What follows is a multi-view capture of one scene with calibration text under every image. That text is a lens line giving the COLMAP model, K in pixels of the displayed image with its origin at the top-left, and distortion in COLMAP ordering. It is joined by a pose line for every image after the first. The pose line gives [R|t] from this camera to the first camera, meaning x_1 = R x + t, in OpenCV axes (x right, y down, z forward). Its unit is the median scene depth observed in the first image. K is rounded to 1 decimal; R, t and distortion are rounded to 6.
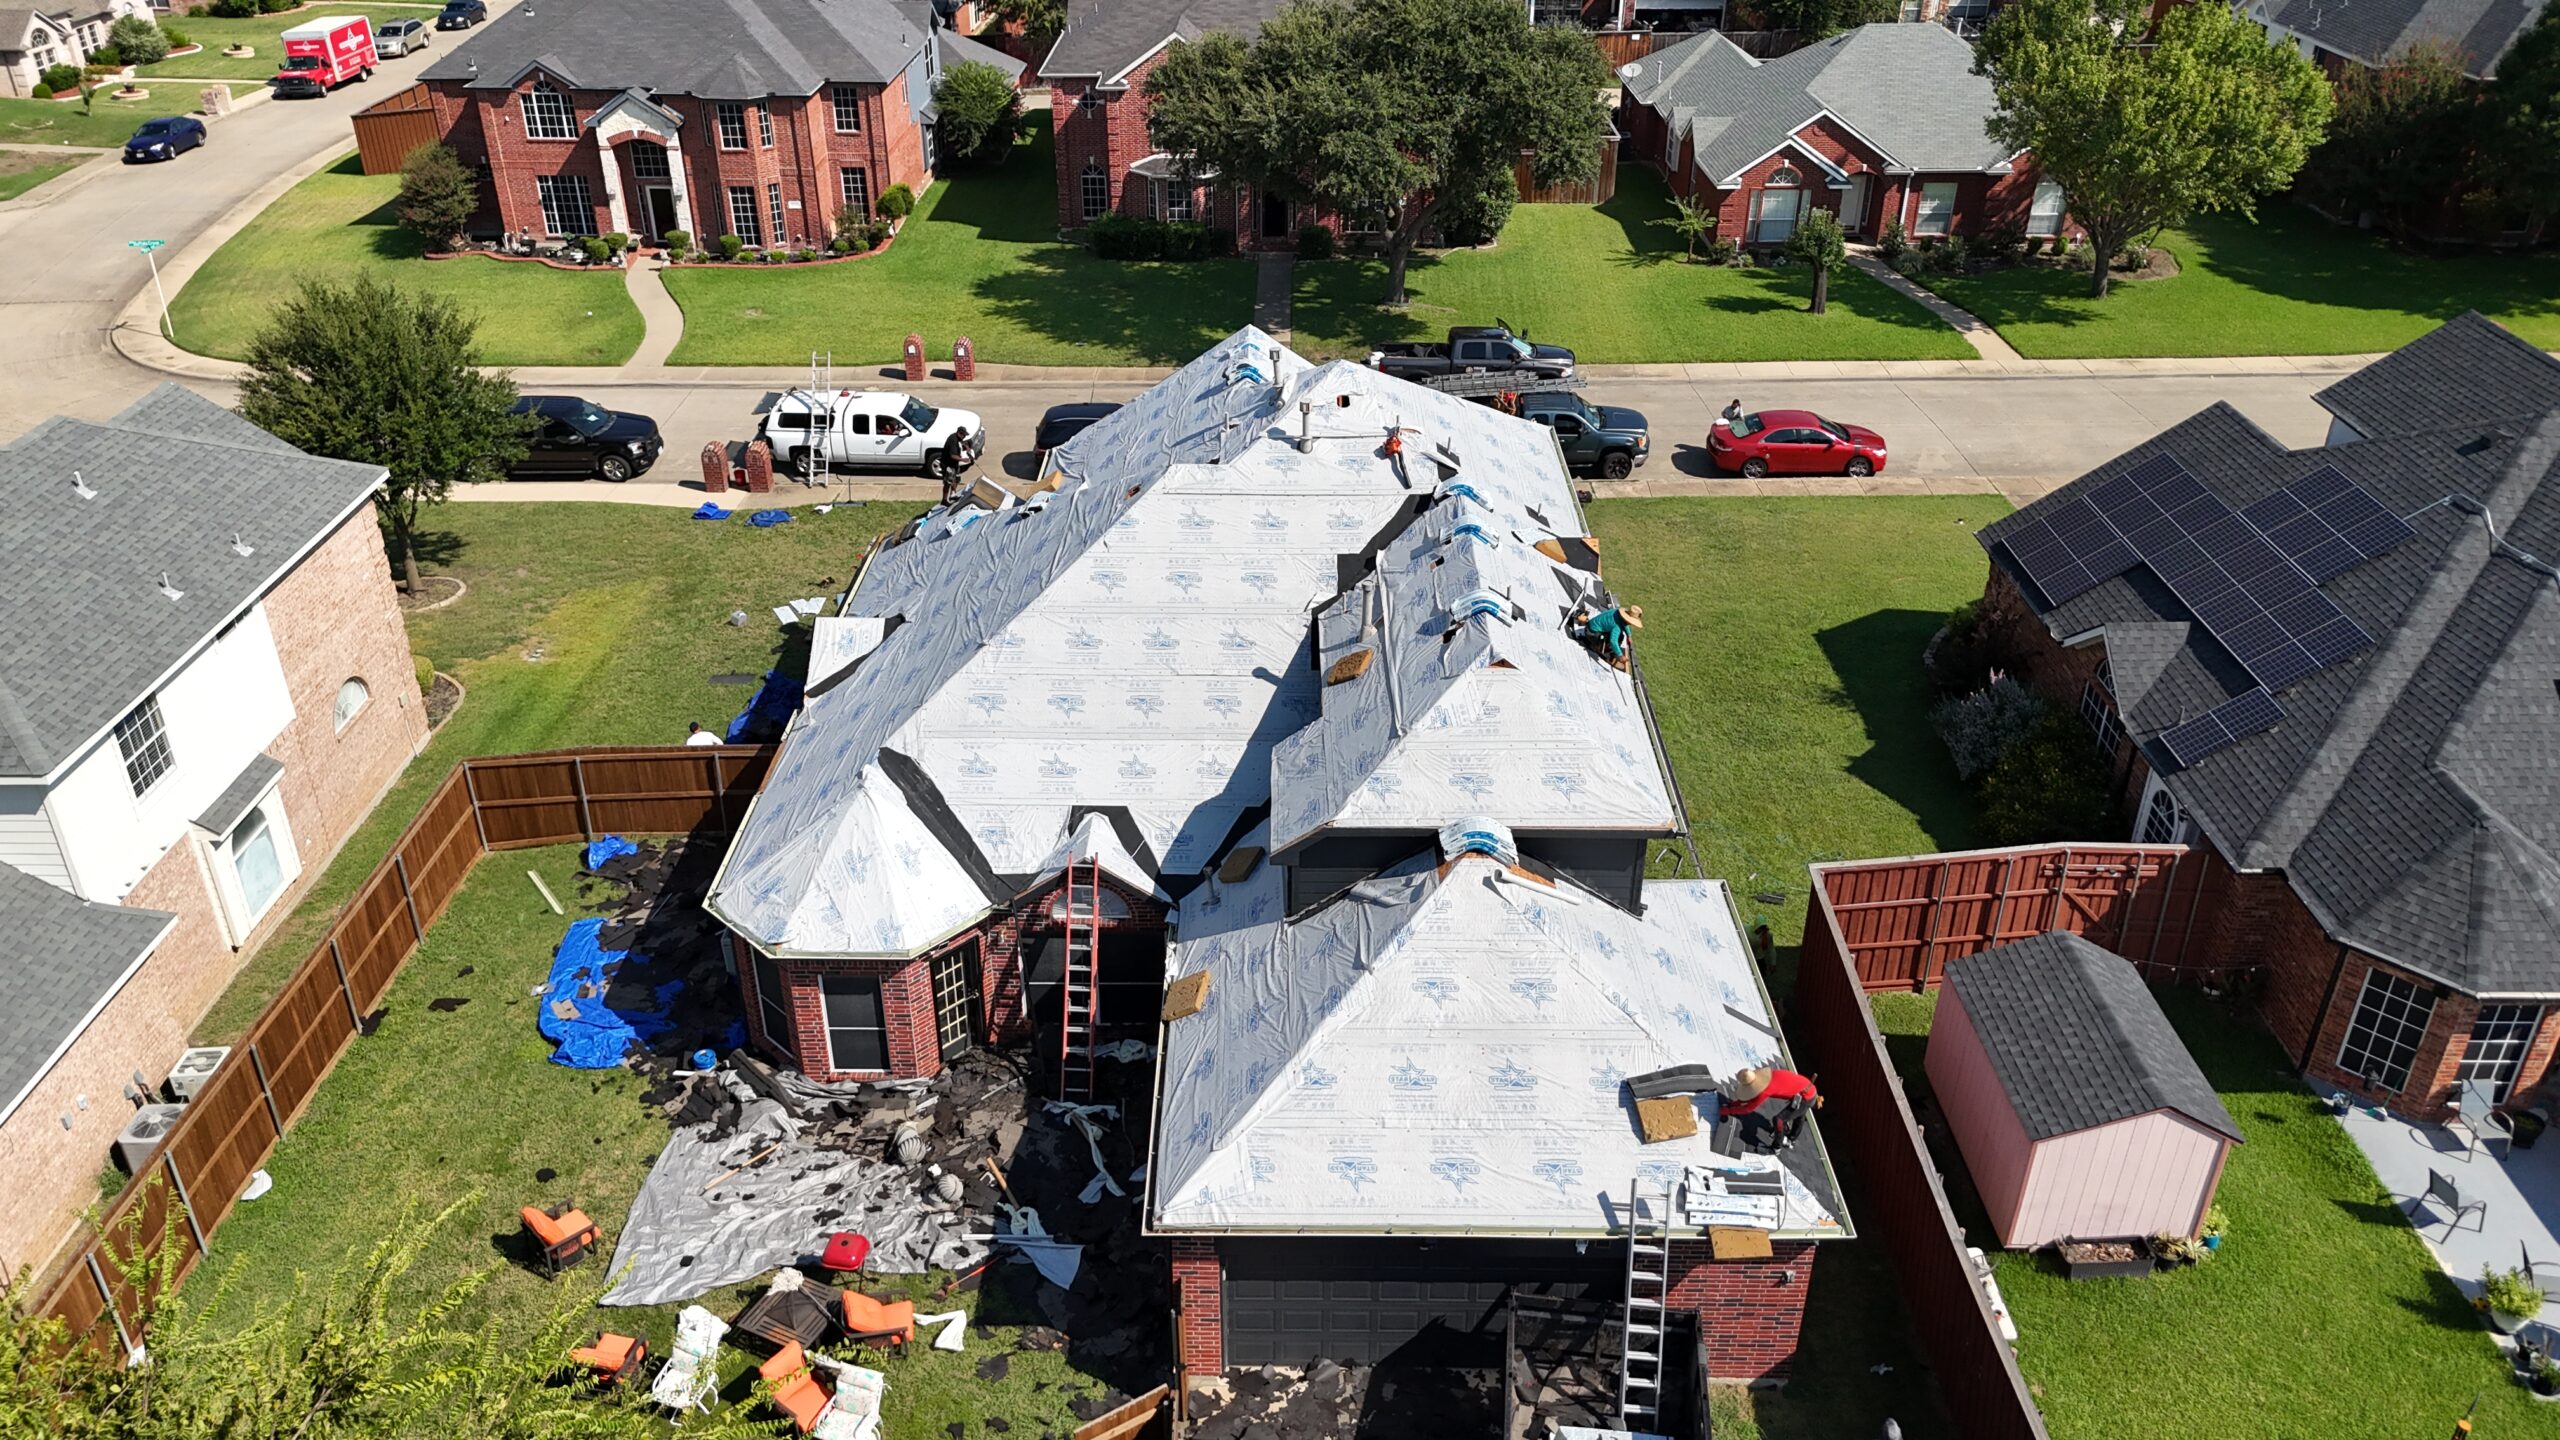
lens RADIAL K [[1809.9, 0, 1280.0], [0, 1809.9, 720.0], [0, 0, 1]] dist [-0.003201, 0.086438]
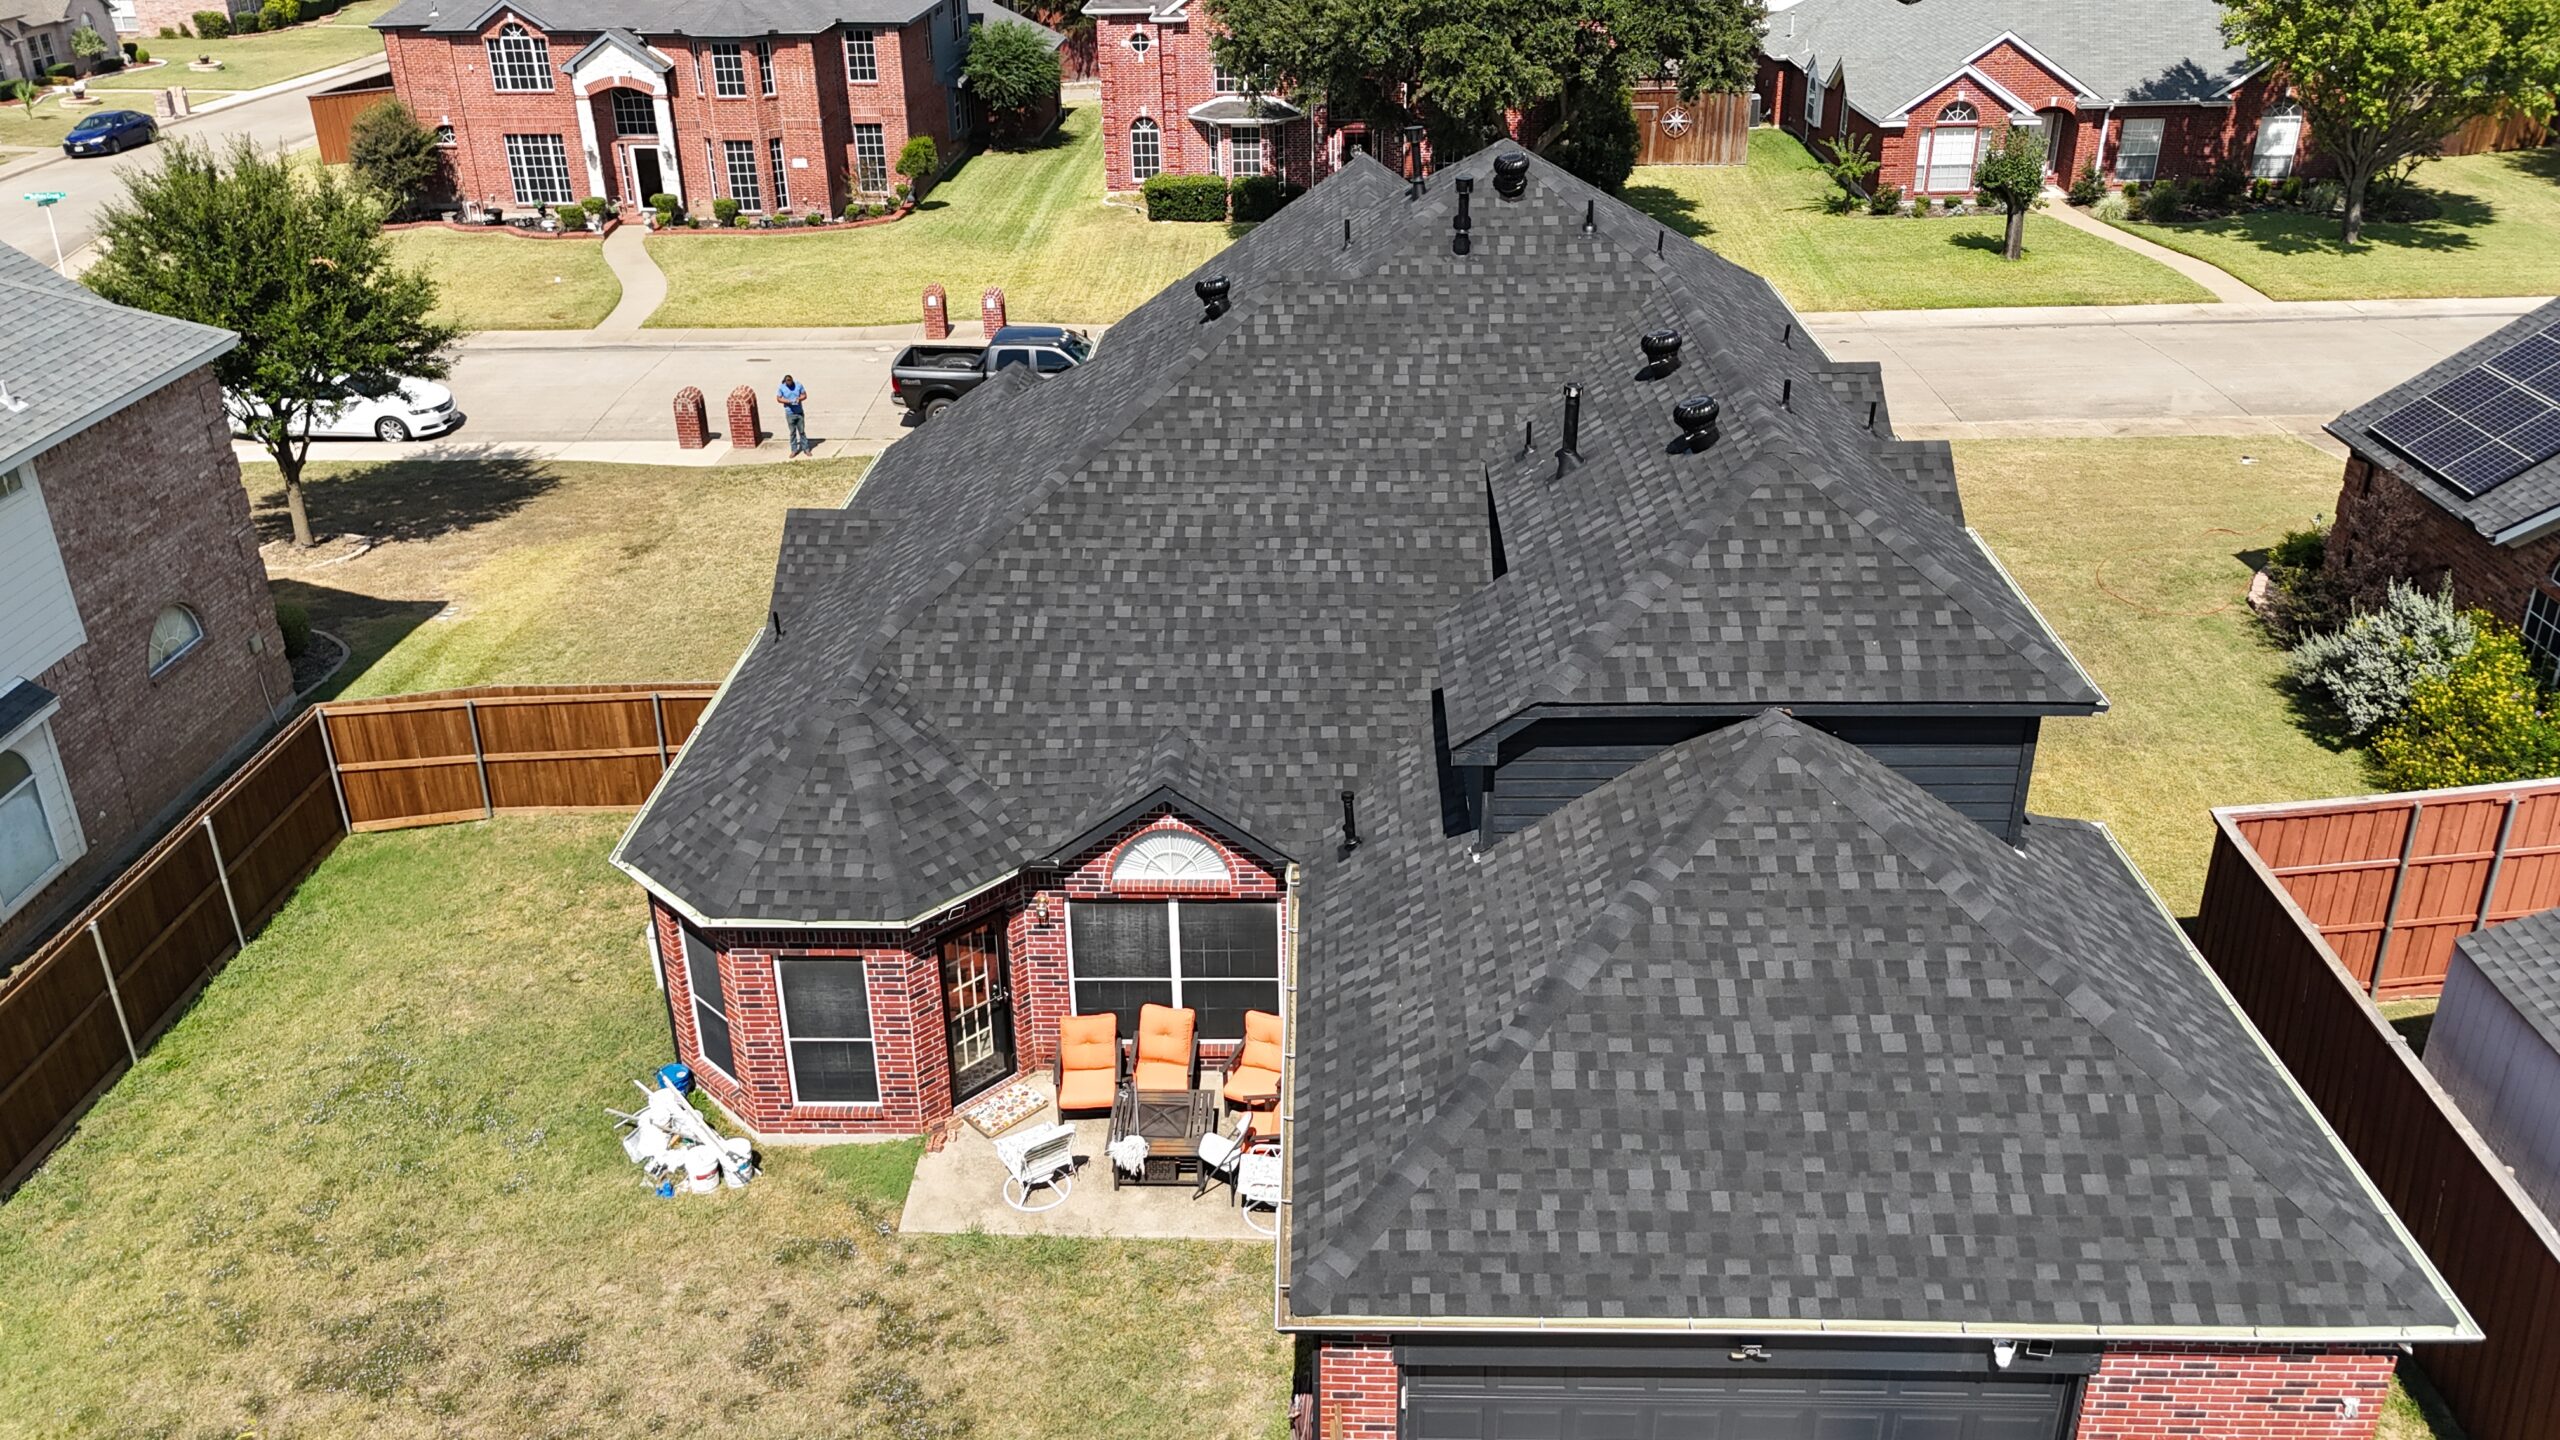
lens RADIAL K [[1918.4, 0, 1280.0], [0, 1918.4, 720.0], [0, 0, 1]] dist [0.039753, -0.003178]
pose [[0.999648, -0.006073, -0.025813, -0.019725], [0.004478, 0.998104, -0.061395, 0.042700], [0.026136, 0.061258, 0.997780, 0.120876]]
